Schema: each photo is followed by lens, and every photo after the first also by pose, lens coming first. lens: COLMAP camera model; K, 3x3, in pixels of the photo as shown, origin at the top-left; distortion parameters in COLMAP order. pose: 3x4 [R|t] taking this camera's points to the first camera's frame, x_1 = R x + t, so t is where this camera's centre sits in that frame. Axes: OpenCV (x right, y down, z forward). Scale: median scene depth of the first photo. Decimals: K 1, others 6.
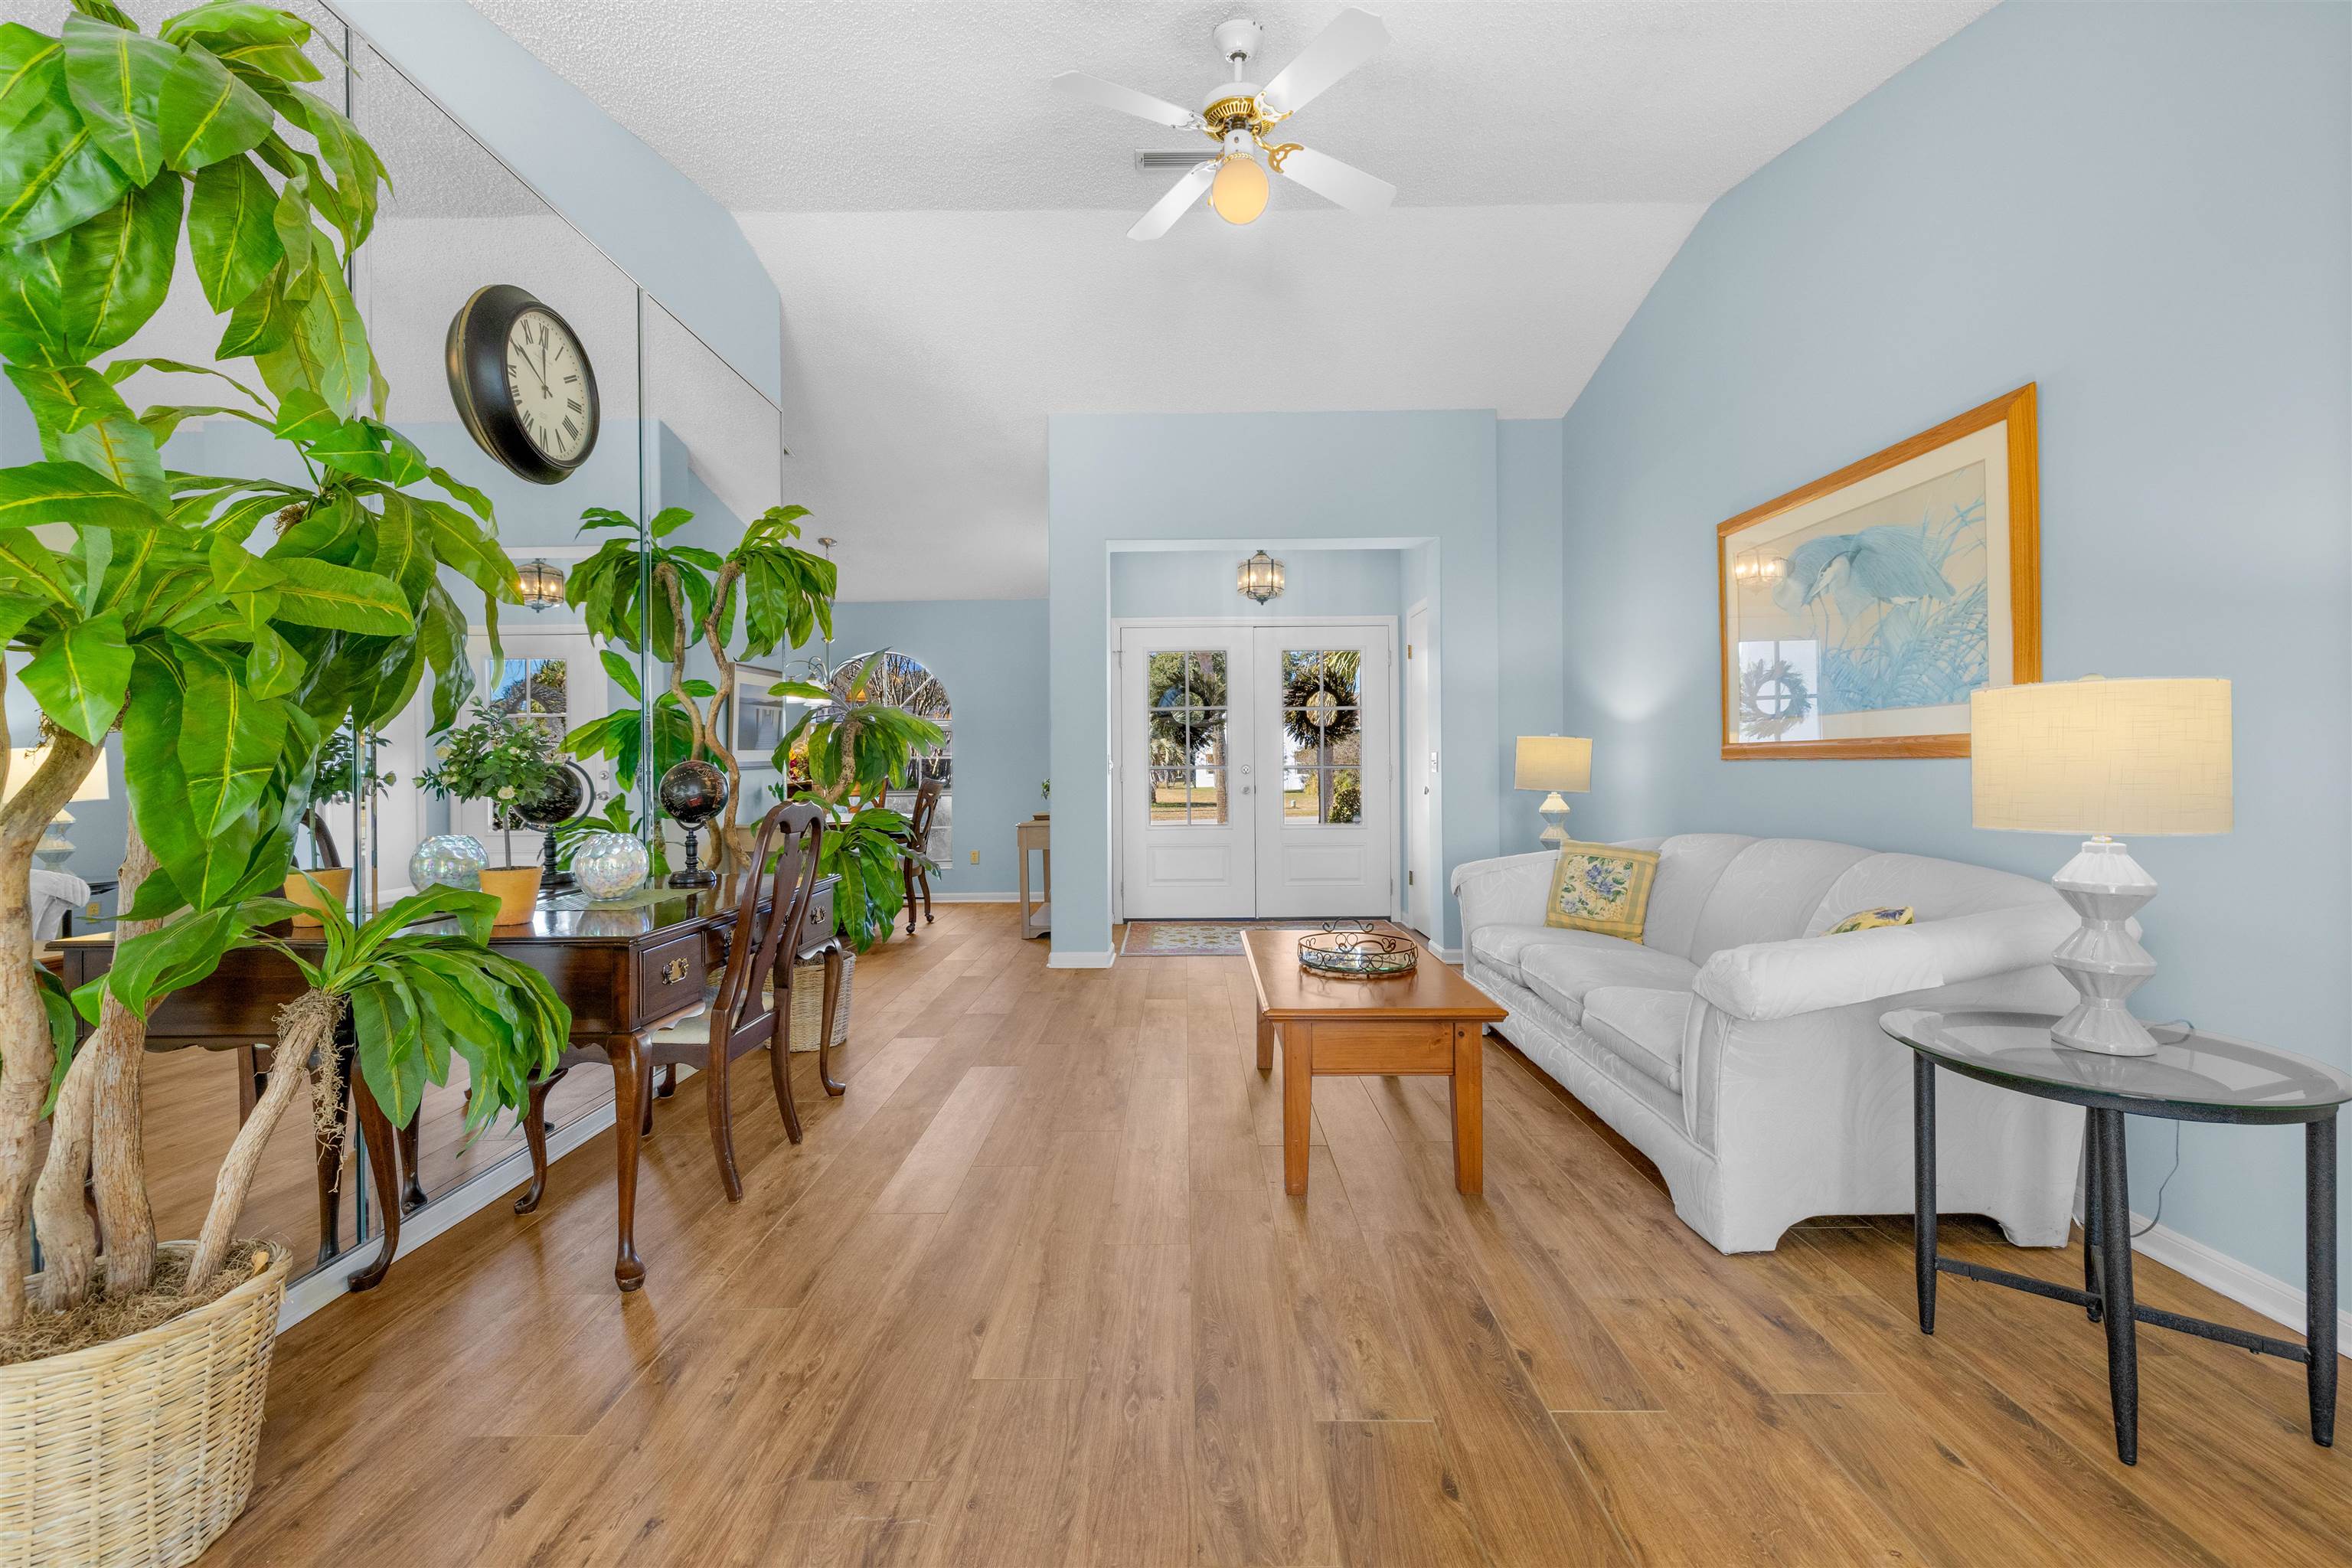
lens RADIAL K [[1012.2, 0, 1153.3], [0, 1012.2, 757.5], [0, 0, 1]] dist [-0.000046, 0.000405]
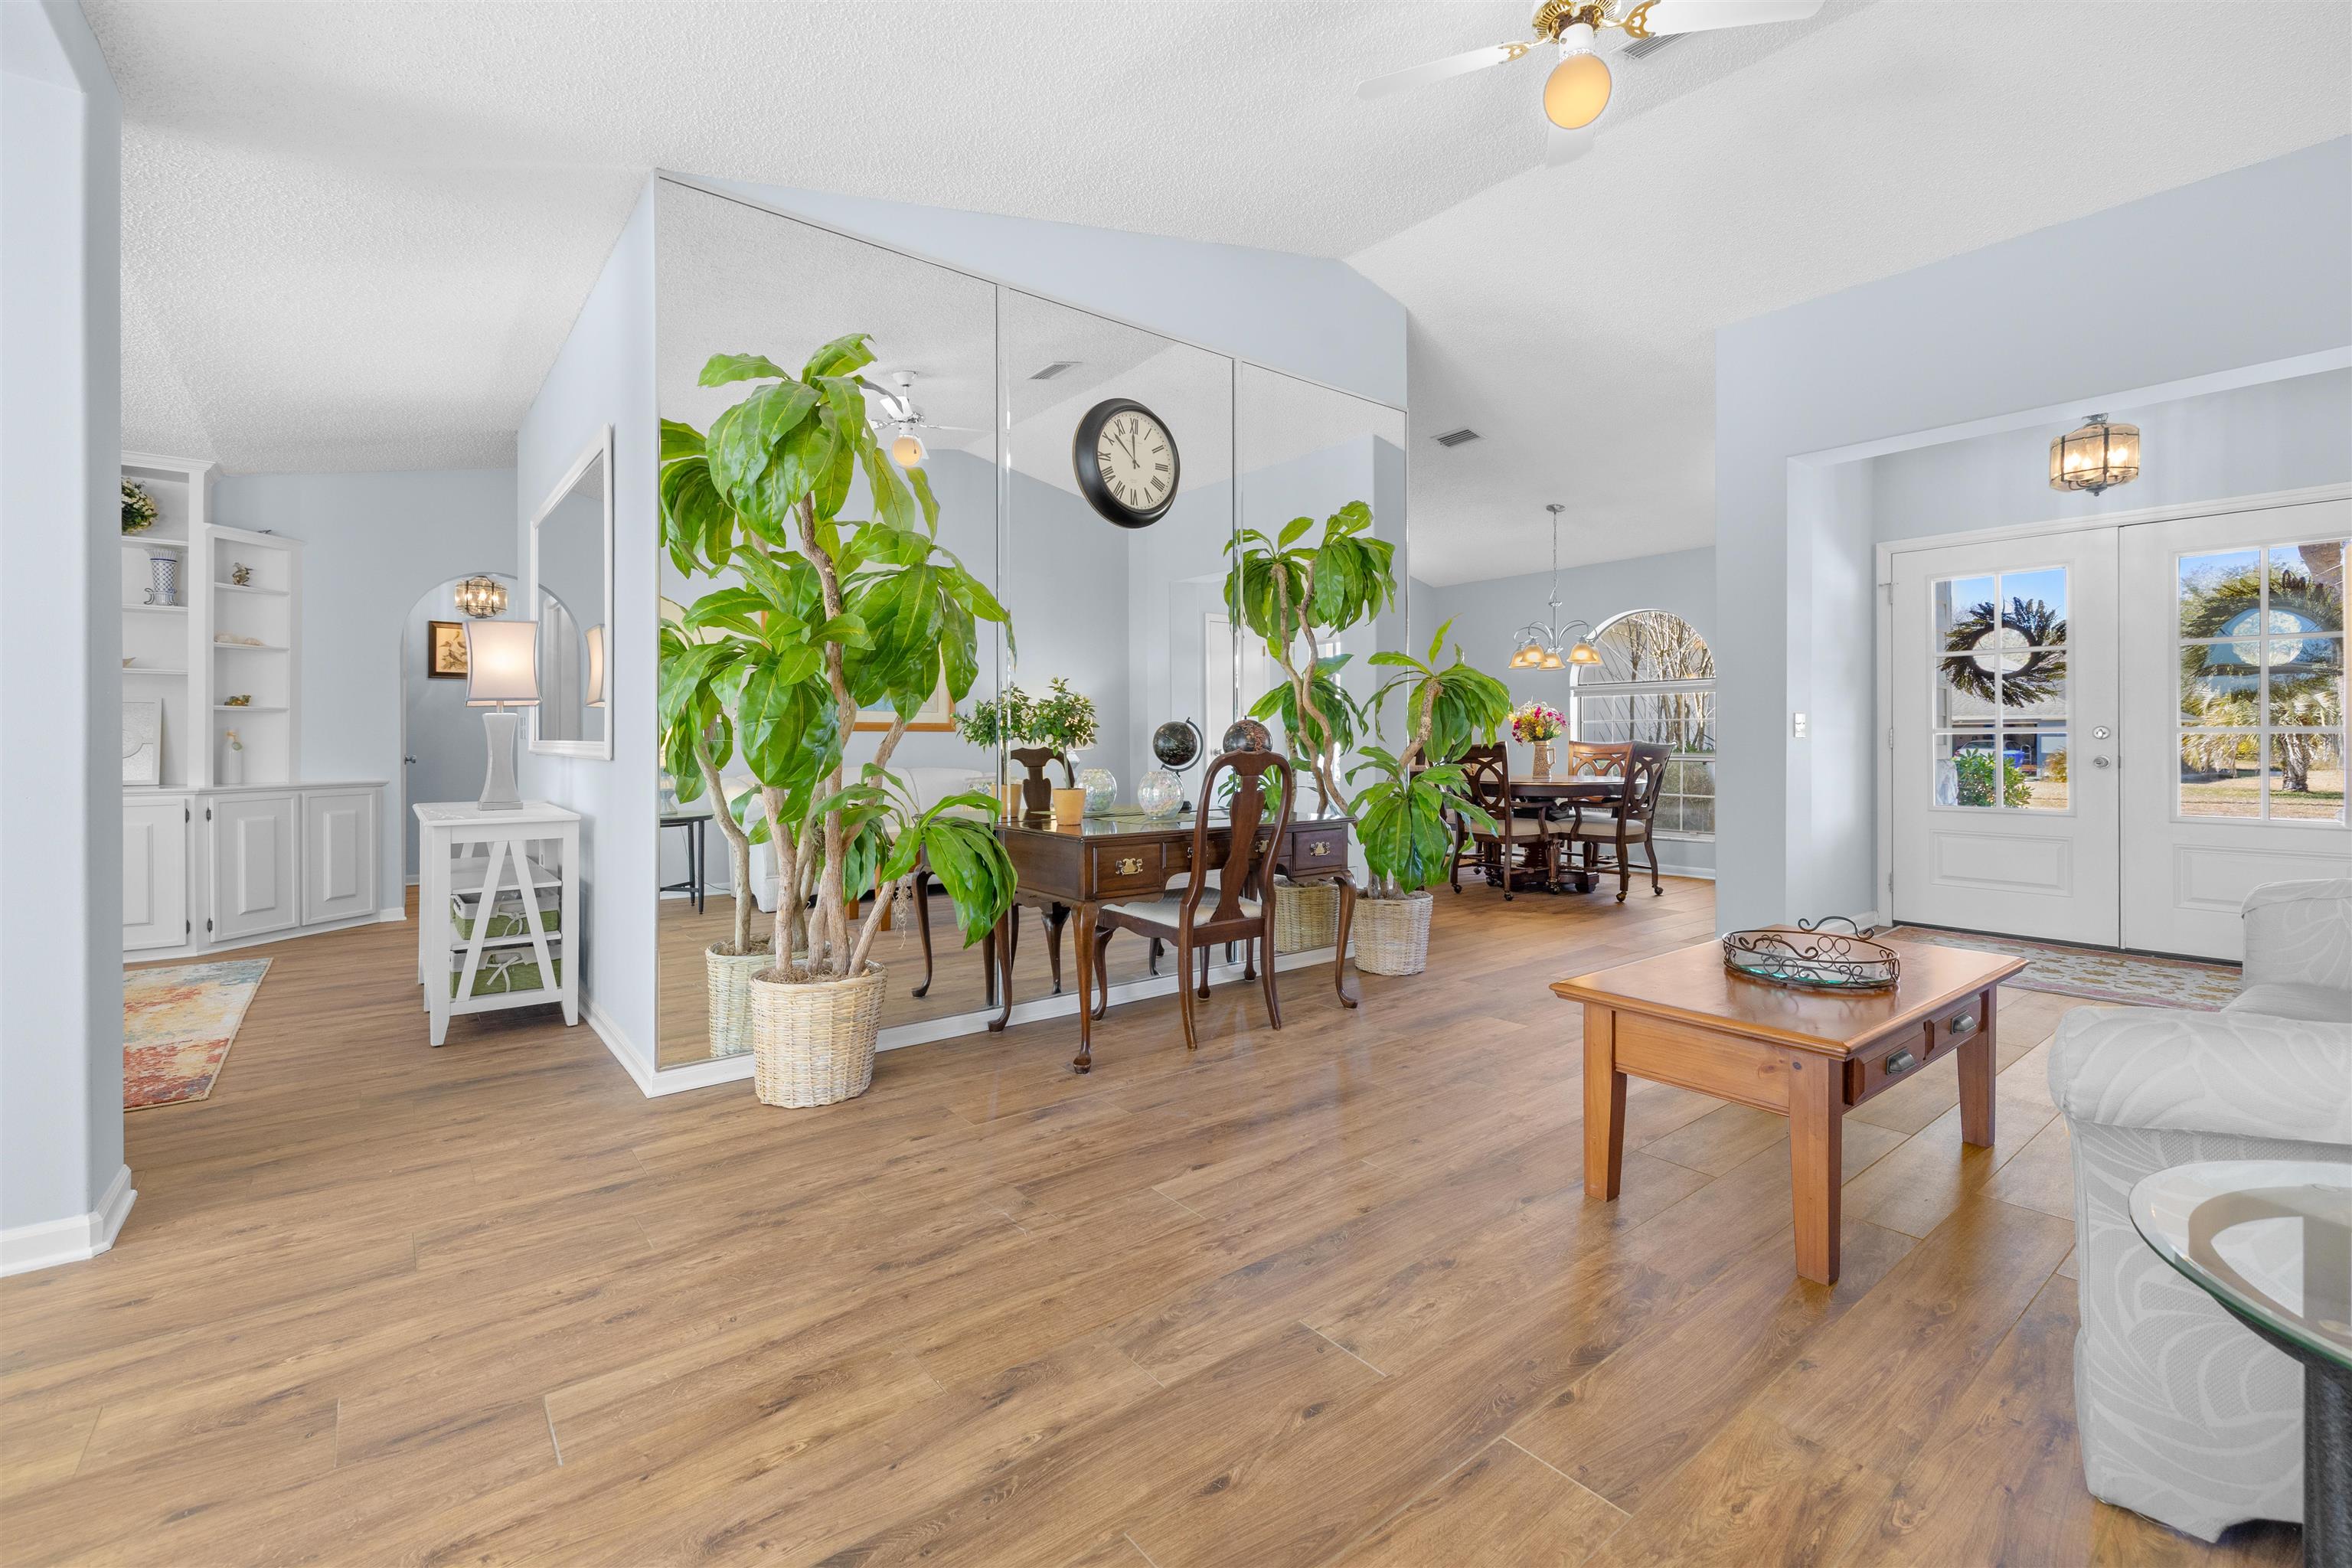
lens RADIAL K [[1017.4, 0, 1164.2], [0, 1017.4, 734.9], [0, 0, 1]] dist [-0.000785, 0.000141]
pose [[0.619926, 0.006190, -0.784636, 0.727742], [0.002820, 0.999945, 0.010116, 0.012282], [0.784655, -0.008484, 0.619874, 0.170660]]
